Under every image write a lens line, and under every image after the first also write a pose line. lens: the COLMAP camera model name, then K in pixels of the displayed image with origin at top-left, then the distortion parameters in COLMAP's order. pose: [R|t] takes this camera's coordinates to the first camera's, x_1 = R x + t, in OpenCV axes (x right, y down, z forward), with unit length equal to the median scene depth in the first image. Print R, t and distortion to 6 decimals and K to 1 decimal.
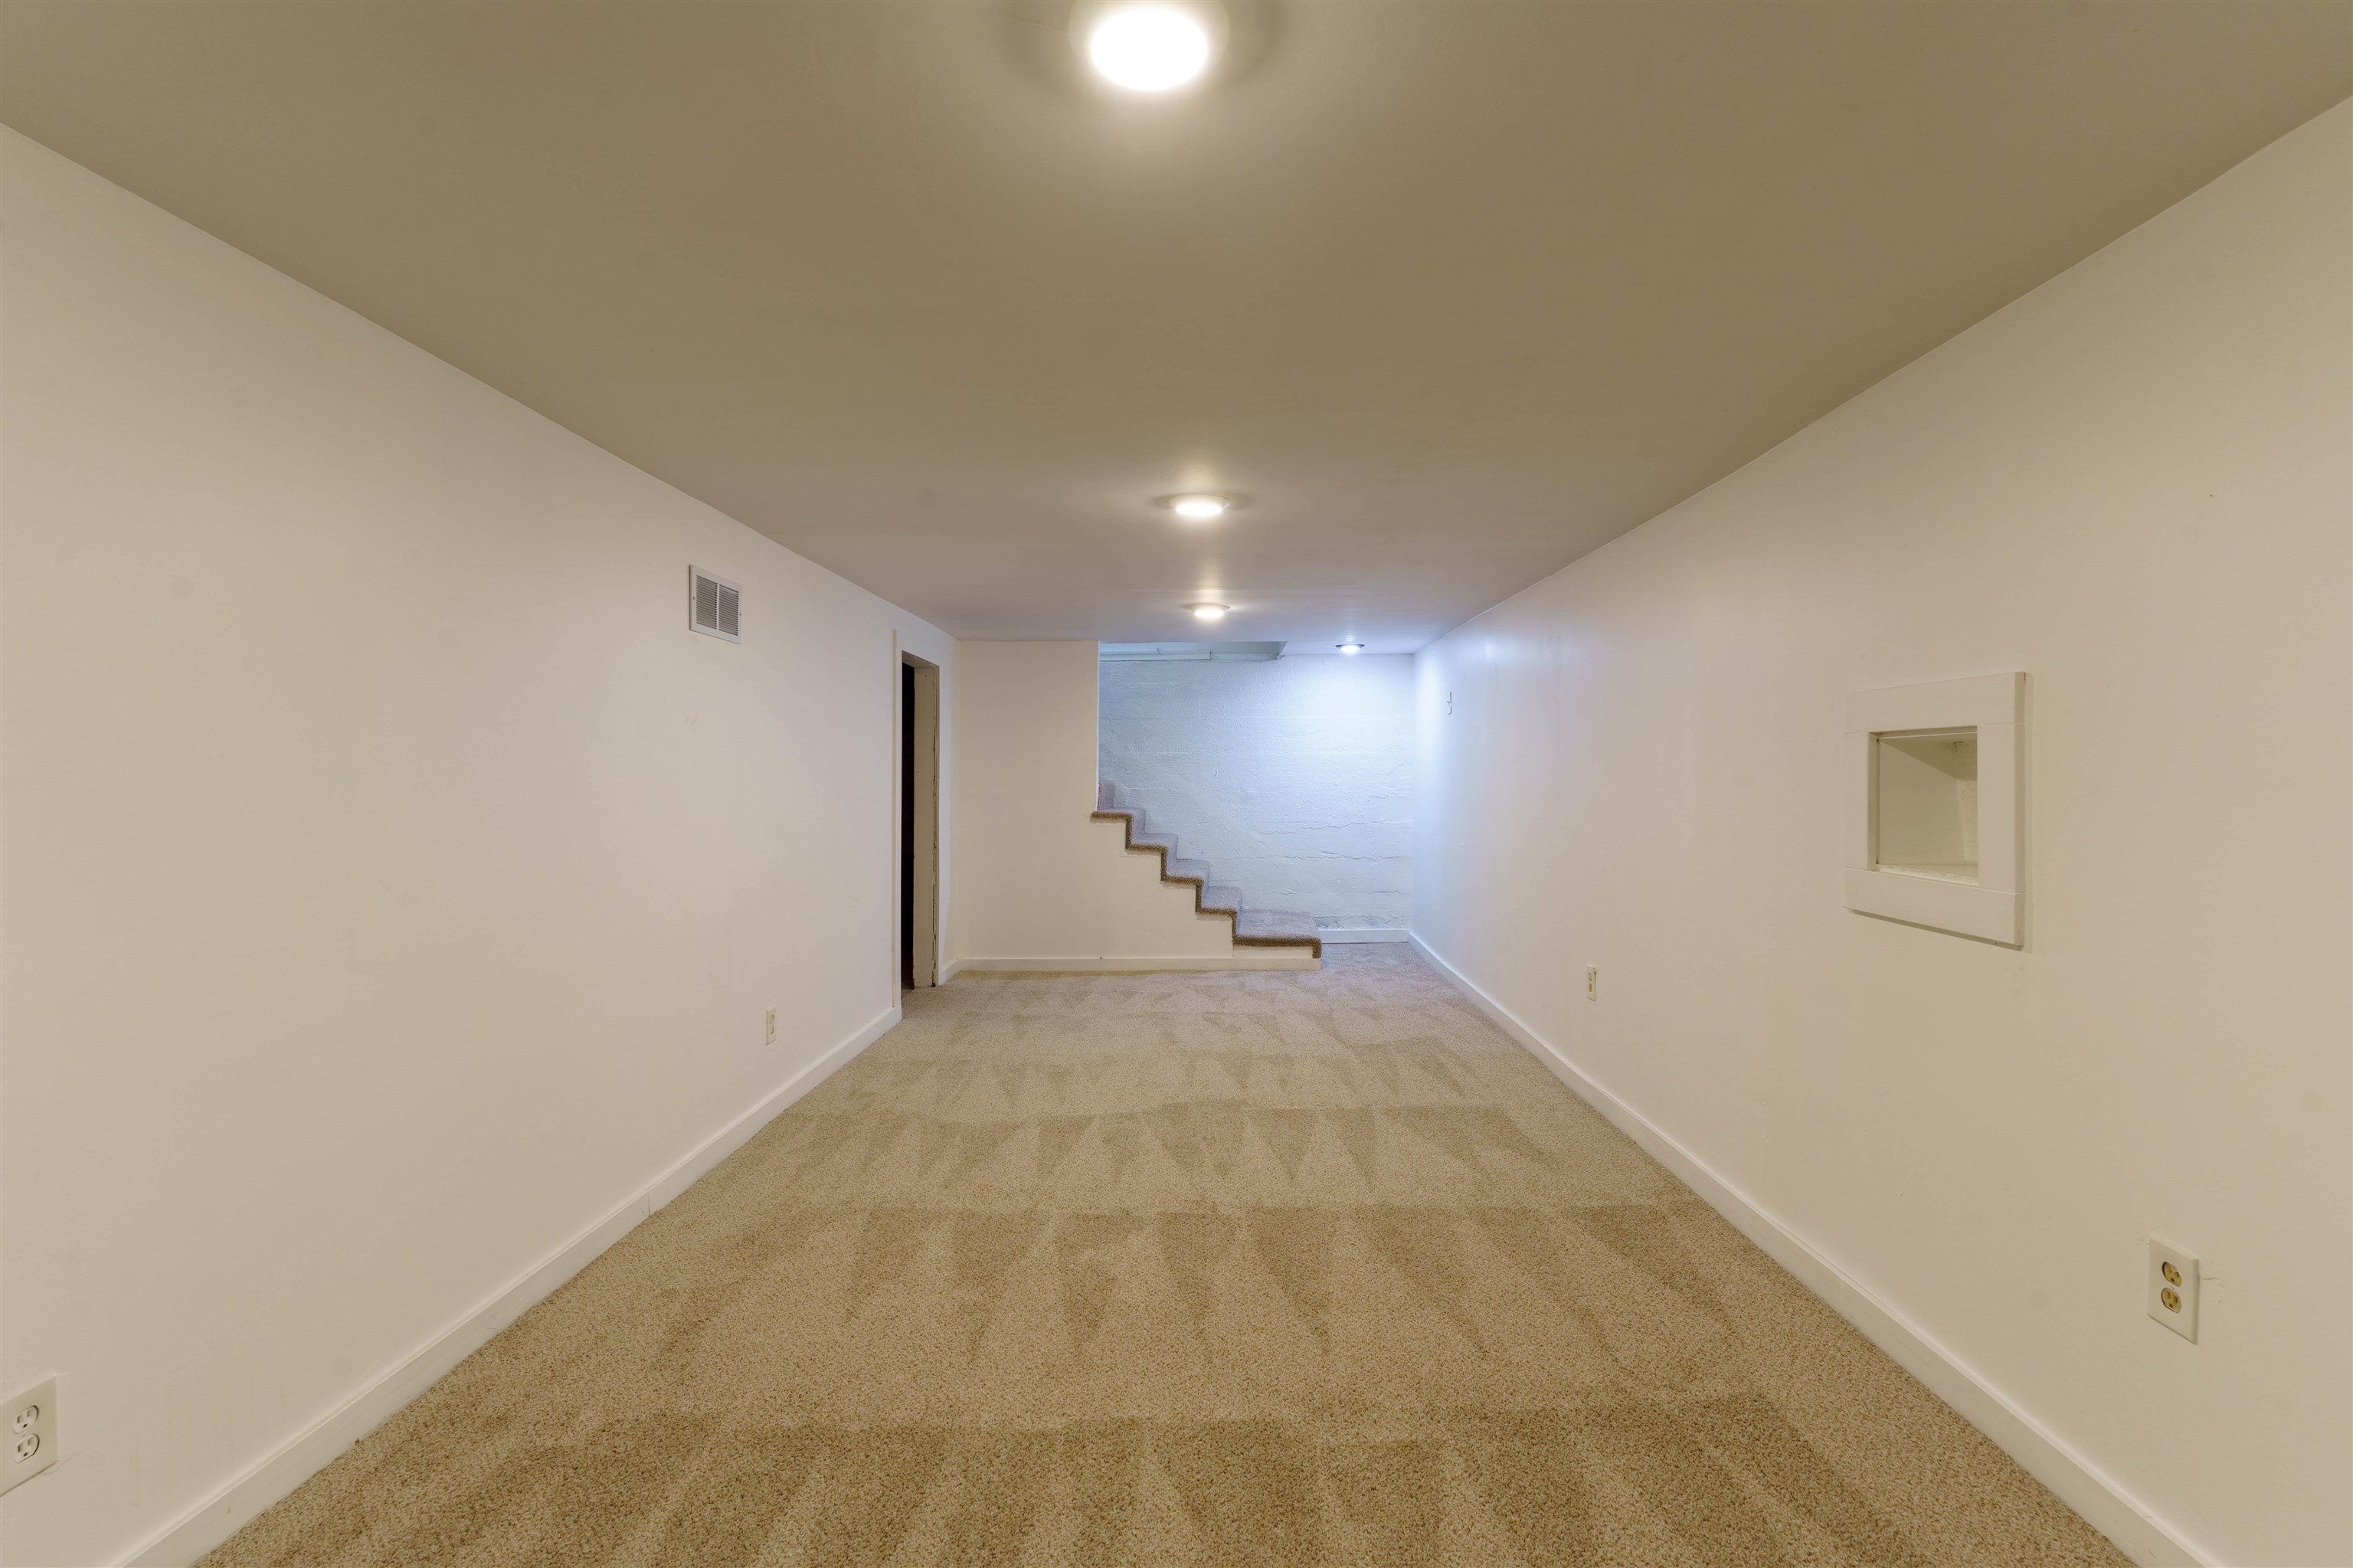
lens RADIAL K [[1087.3, 0, 1163.4], [0, 1087.3, 778.8], [0, 0, 1]] dist [-0.007601, 0.000098]
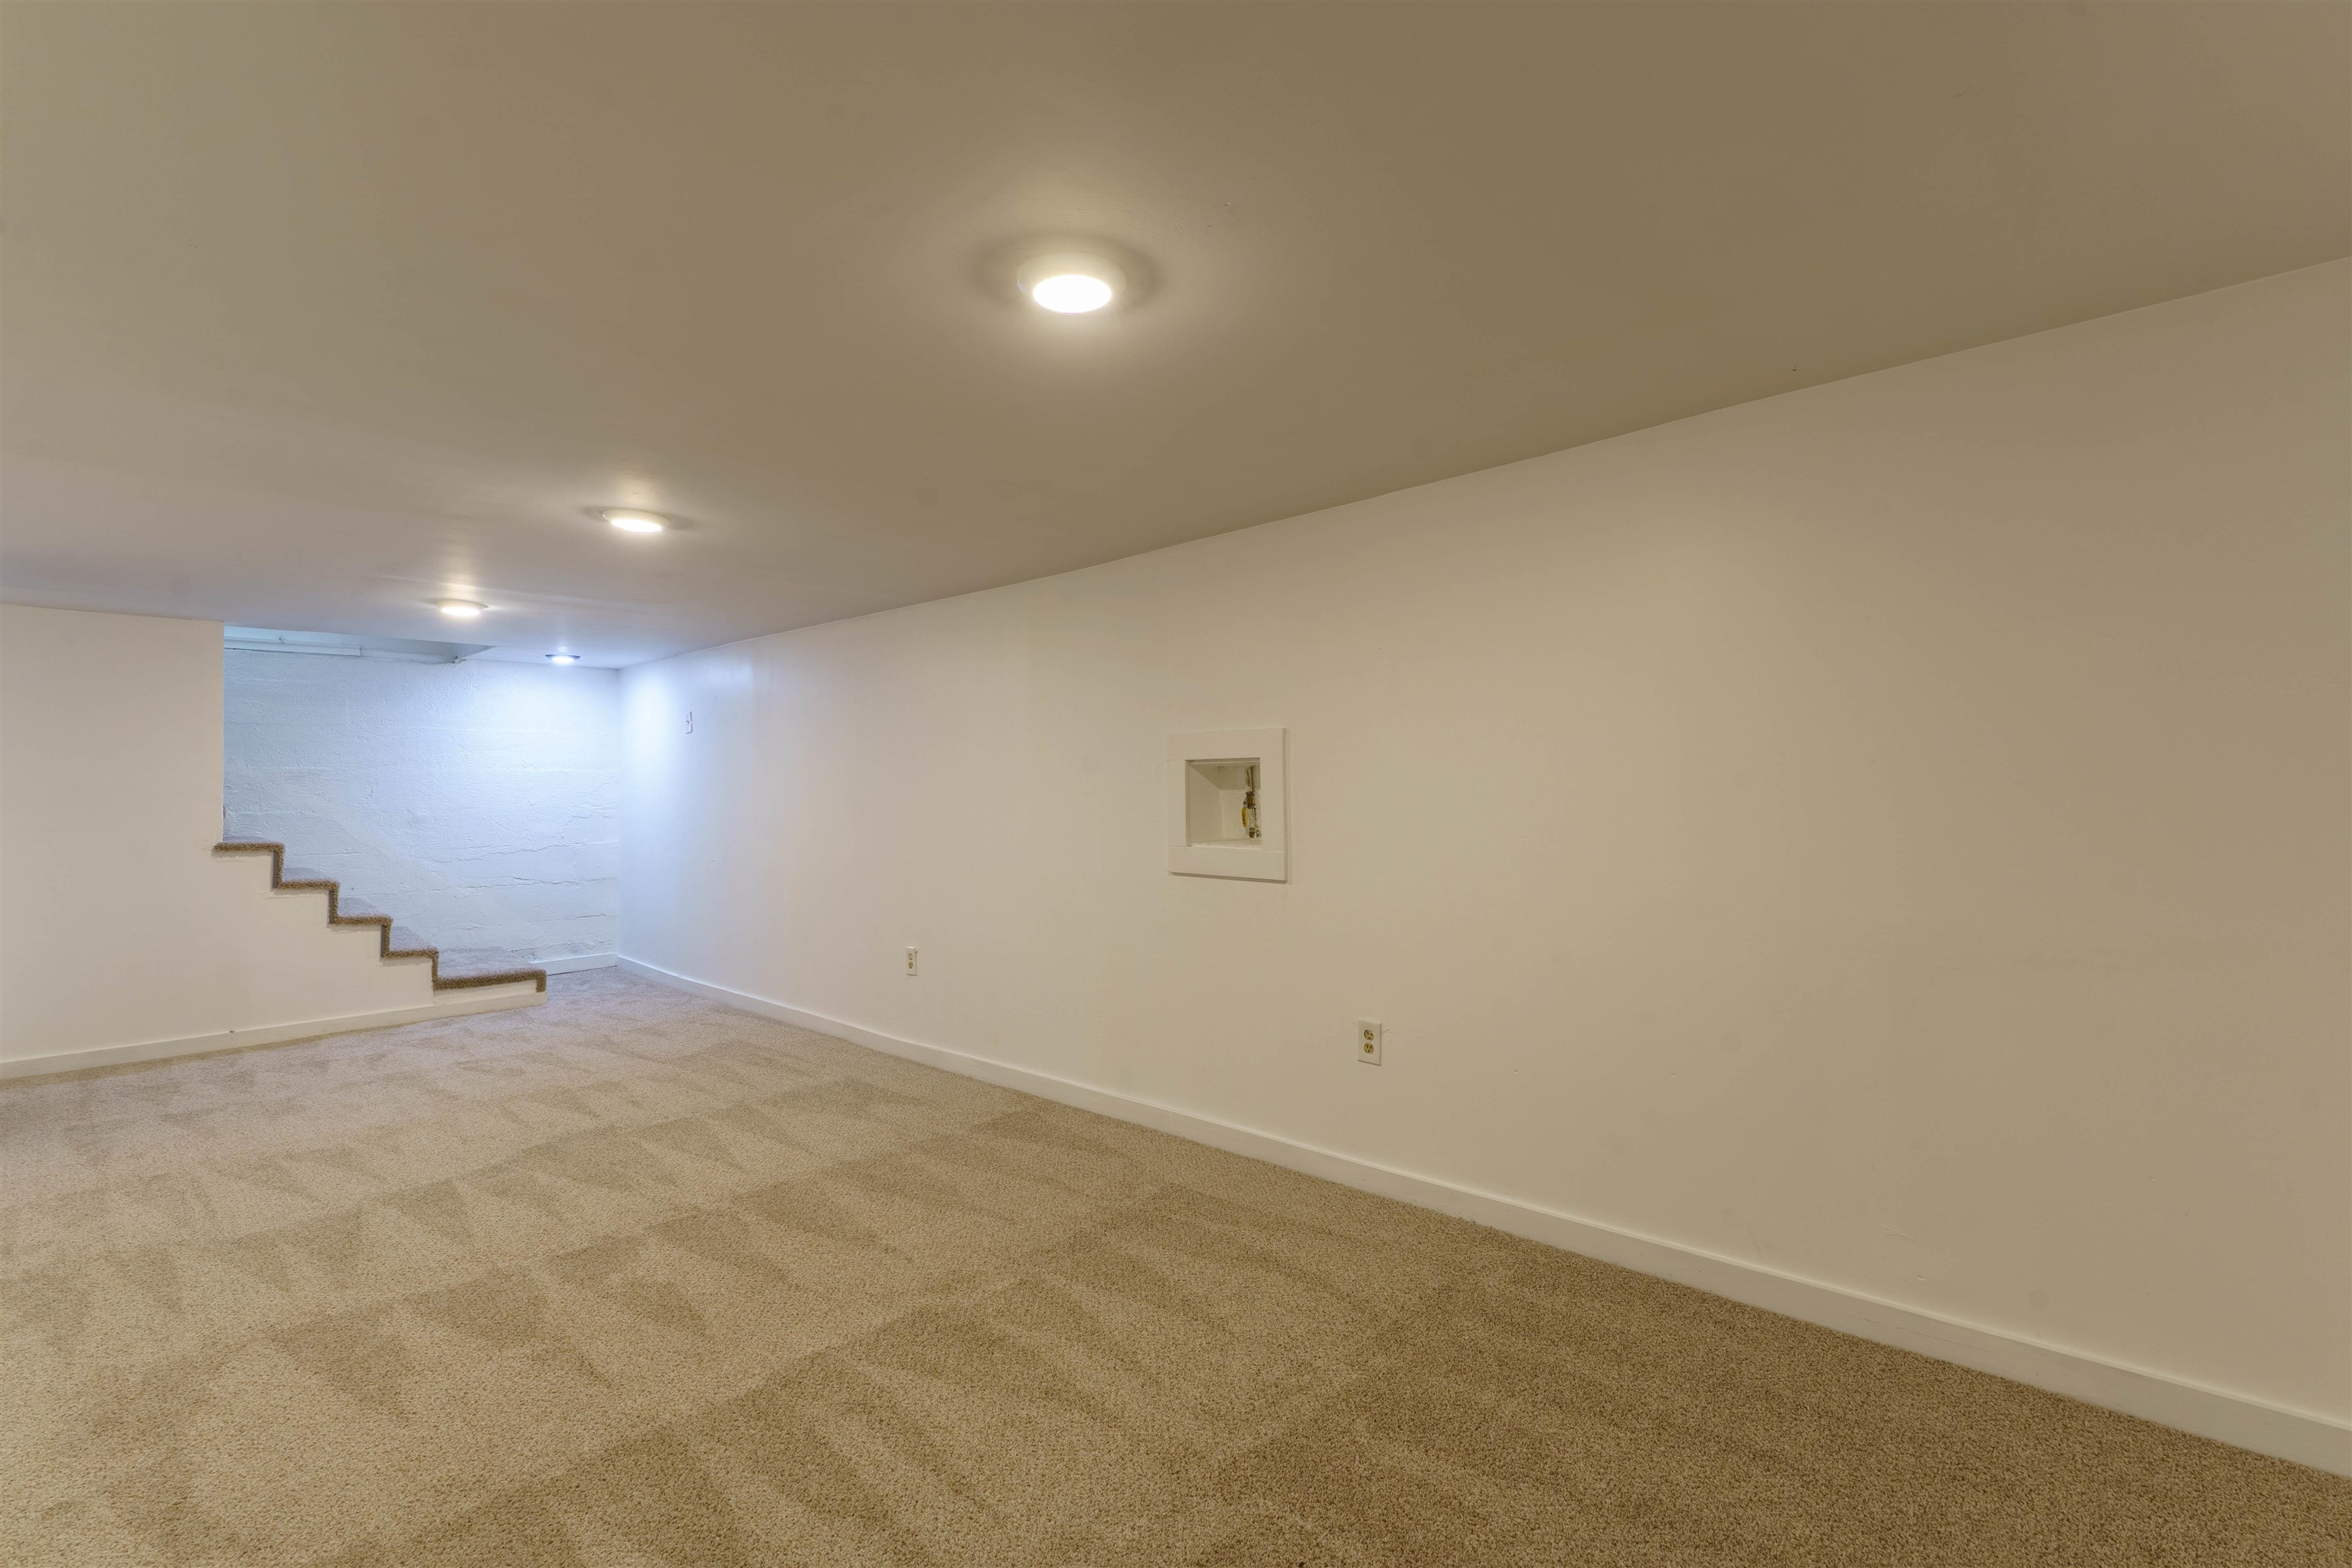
lens RADIAL K [[1086.8, 0, 1171.5], [0, 1086.8, 772.0], [0, 0, 1]] dist [-0.007601, 0.000098]
pose [[0.656072, 0.010362, 0.754627, -0.387119], [0.009494, 0.999713, -0.021981, 0.006794], [-0.754639, 0.021586, 0.655785, -0.022875]]
